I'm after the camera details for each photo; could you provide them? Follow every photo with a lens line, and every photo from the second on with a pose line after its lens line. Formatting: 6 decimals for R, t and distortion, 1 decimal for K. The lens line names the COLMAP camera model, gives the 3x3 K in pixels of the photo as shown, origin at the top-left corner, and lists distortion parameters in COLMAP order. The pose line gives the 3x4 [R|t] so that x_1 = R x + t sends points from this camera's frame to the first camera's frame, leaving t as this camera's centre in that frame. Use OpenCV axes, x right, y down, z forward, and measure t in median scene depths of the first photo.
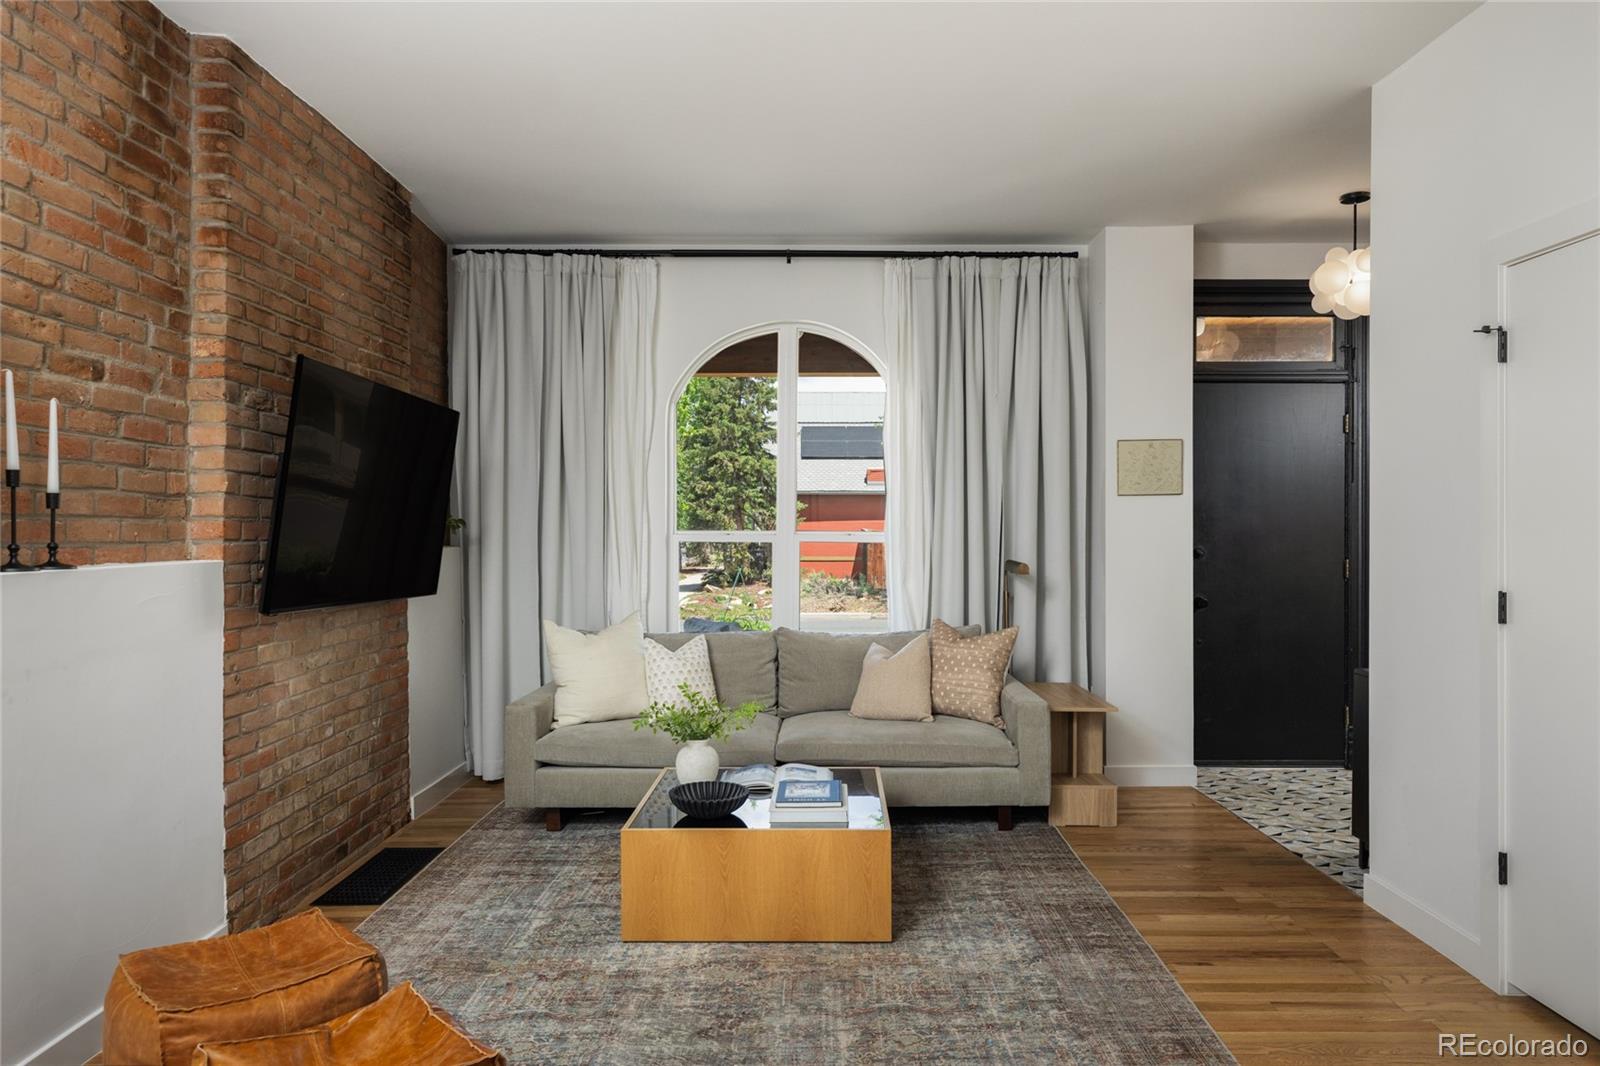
lens RADIAL K [[1049.9, 0, 807.8], [0, 1049.9, 538.1], [0, 0, 1]] dist [0.014796, 0.000589]
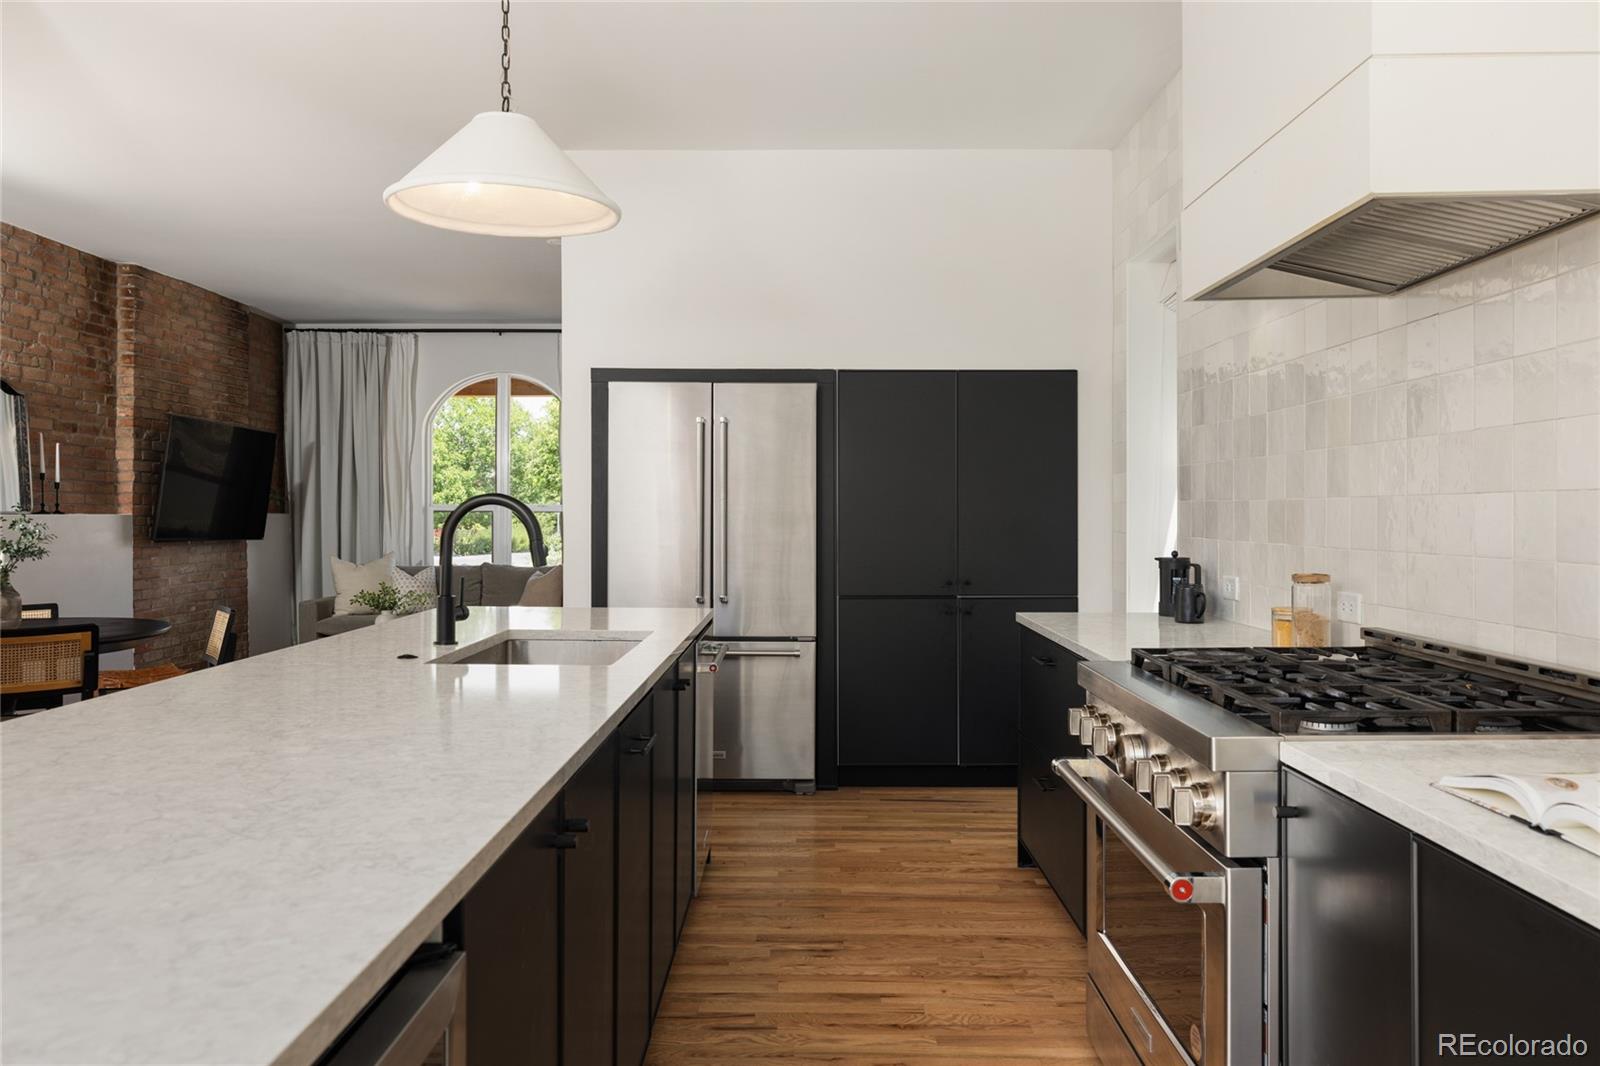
lens RADIAL K [[1128.1, 0, 806.2], [0, 1128.1, 523.4], [0, 0, 1]] dist [0.007431, 0.000944]
pose [[0.999992, -0.000461, 0.004075, 0.771563], [0.000457, 0.999999, 0.001041, 0.038209], [-0.004075, -0.001039, 0.999991, -1.247157]]
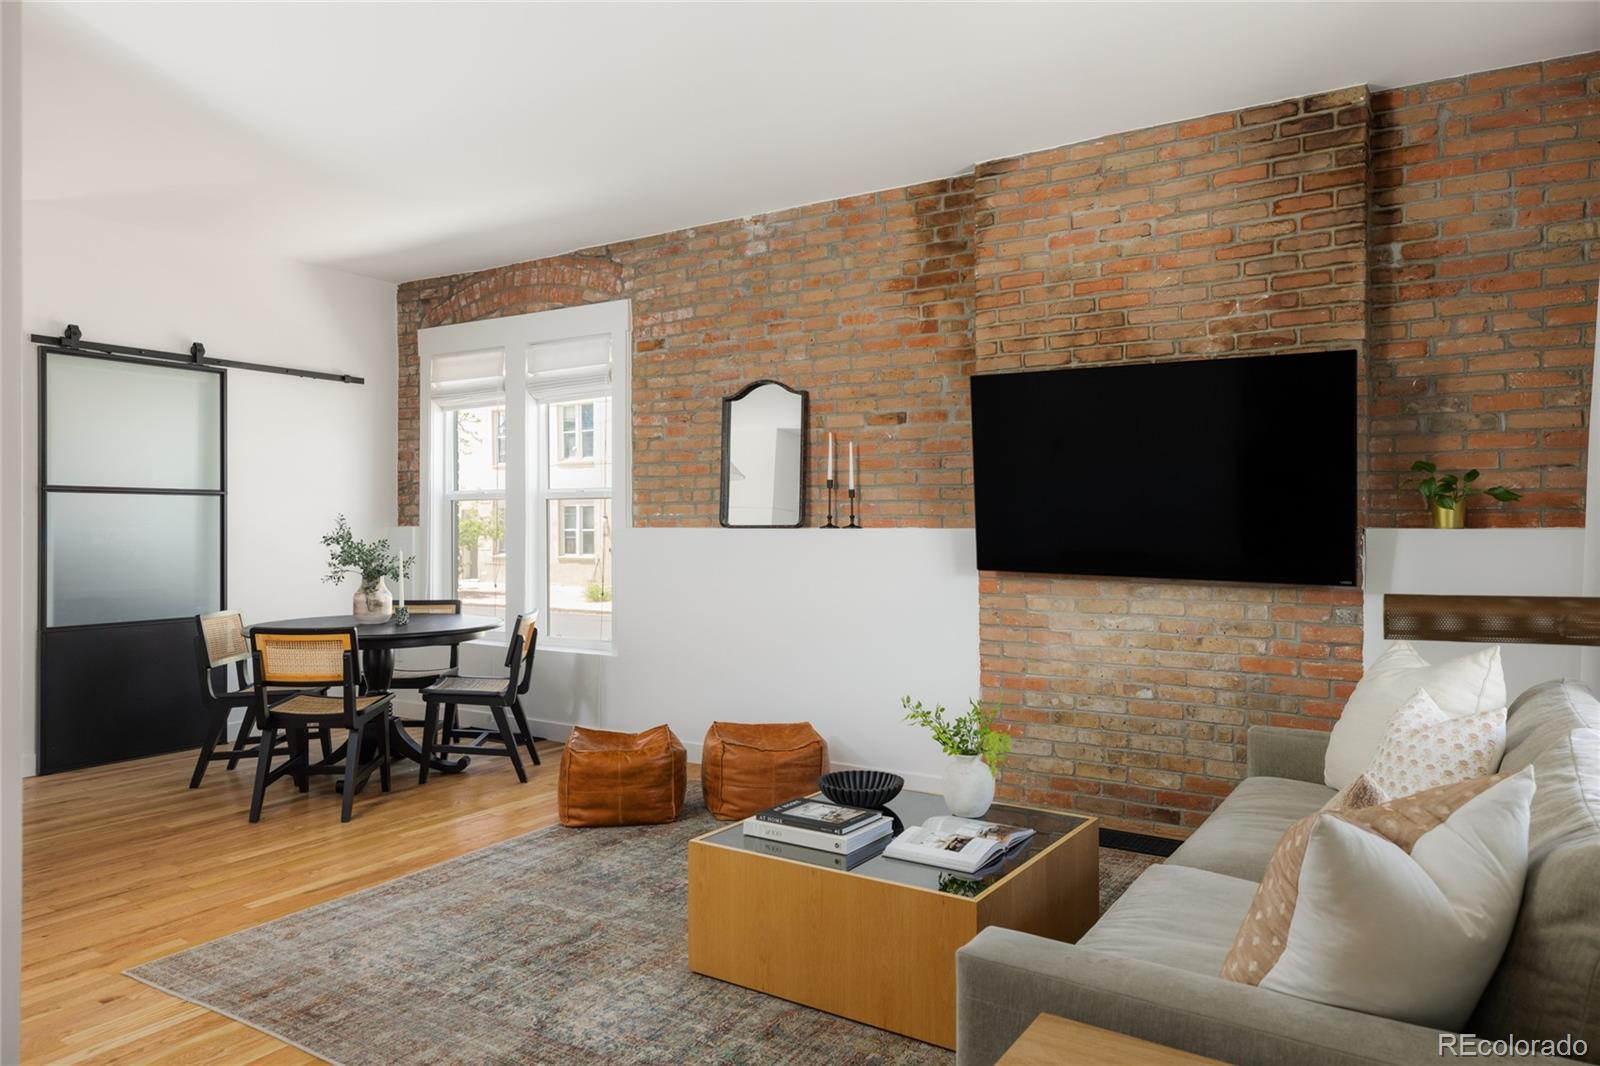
lens RADIAL K [[1049.9, 0, 812.9], [0, 1049.9, 526.2], [0, 0, 1]] dist [0.014796, 0.000589]
pose [[-0.533566, 0.000211, -0.845758, 0.777002], [-0.008765, 0.999945, 0.005779, 0.011713], [0.845713, 0.010497, -0.533535, 1.582366]]
